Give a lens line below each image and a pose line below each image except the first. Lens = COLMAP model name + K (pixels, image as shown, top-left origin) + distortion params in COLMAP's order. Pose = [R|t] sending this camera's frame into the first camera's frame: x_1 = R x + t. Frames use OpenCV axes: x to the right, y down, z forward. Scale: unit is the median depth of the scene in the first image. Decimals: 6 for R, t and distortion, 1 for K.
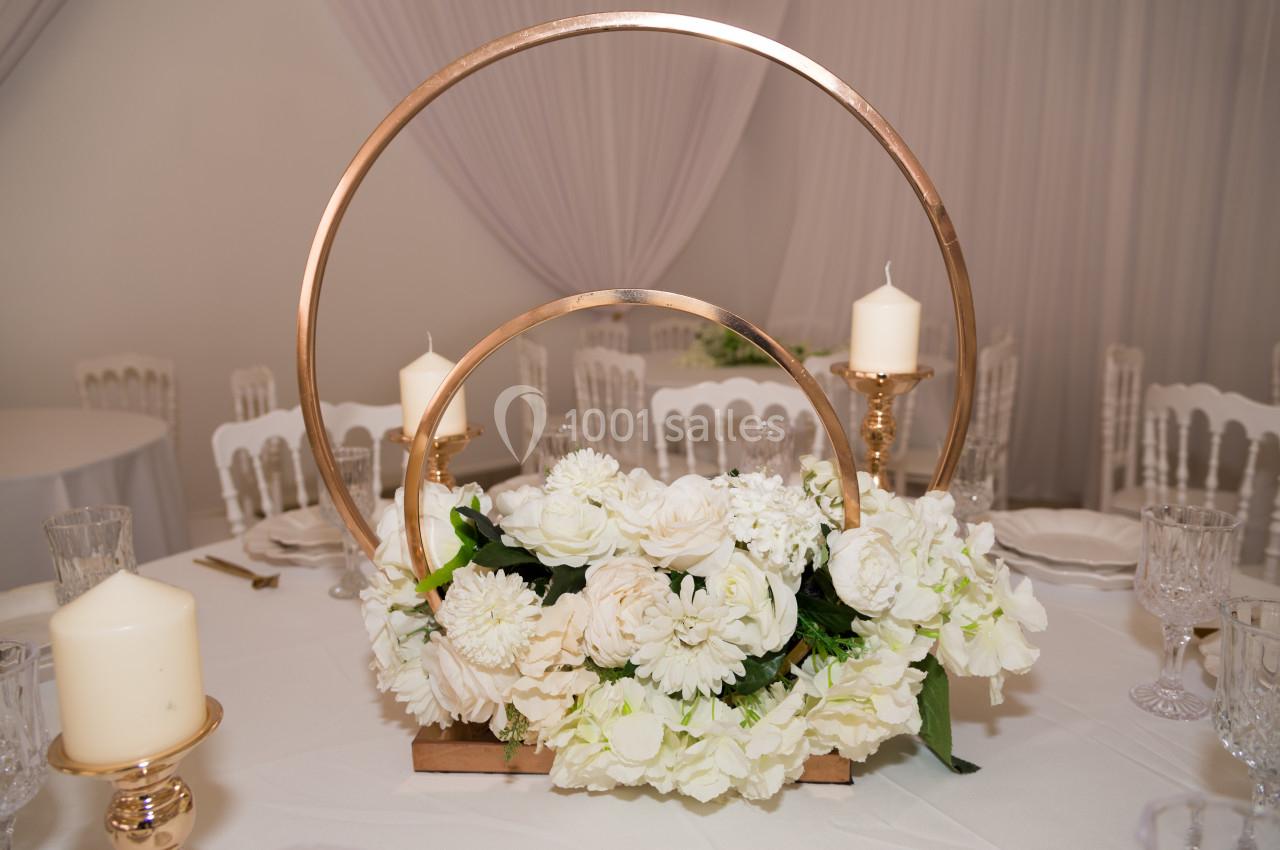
lens RADIAL K [[943.1, 0, 640.0], [0, 943.1, 425.0], [0, 0, 1]] dist [0.002384, 0.001303]
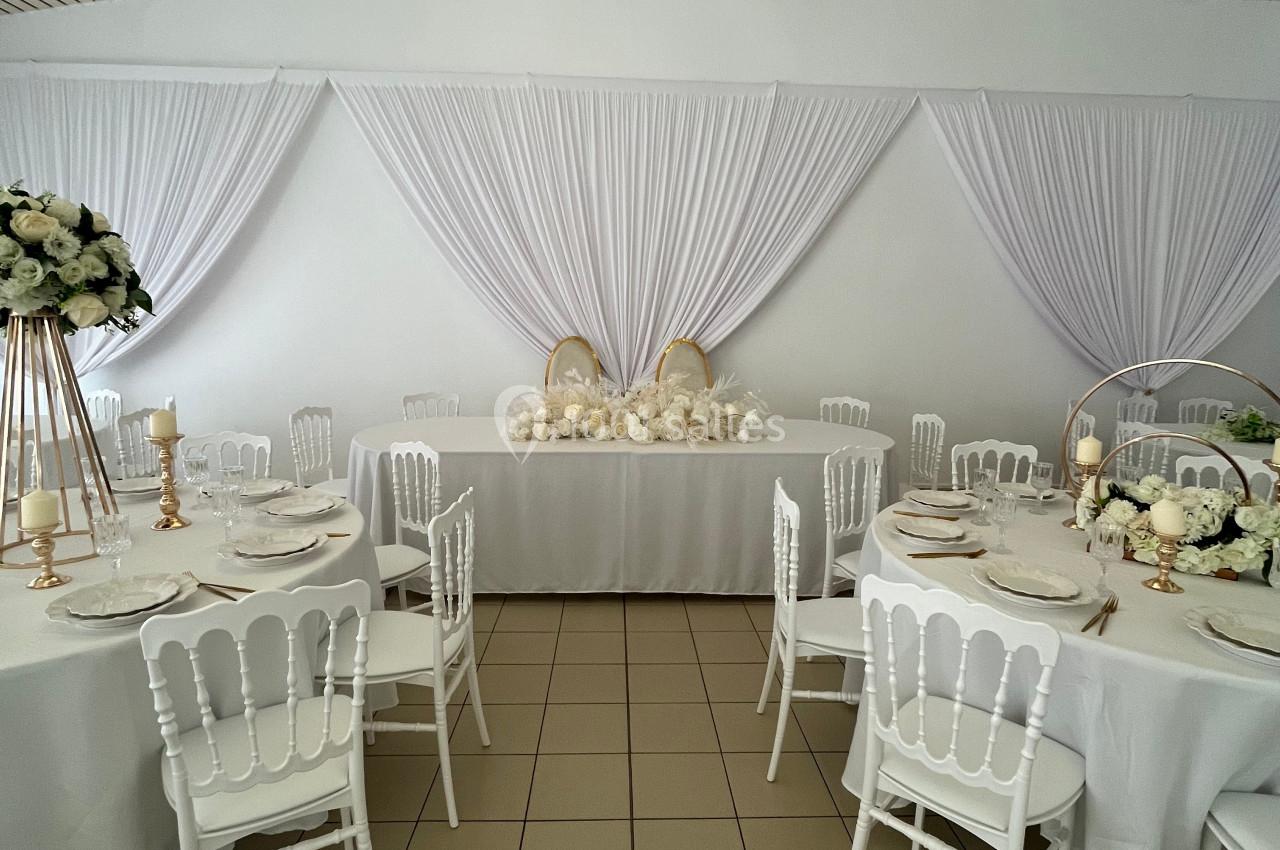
lens RADIAL K [[738.3, 0, 640.0], [0, 738.3, 425.0], [0, 0, 1]] dist [0.000794, -0.000579]
pose [[0.812330, 0.118797, -0.570970, -0.073831], [-0.131987, 0.991080, 0.018424, 0.053419], [0.568066, 0.060394, 0.820764, -2.571576]]
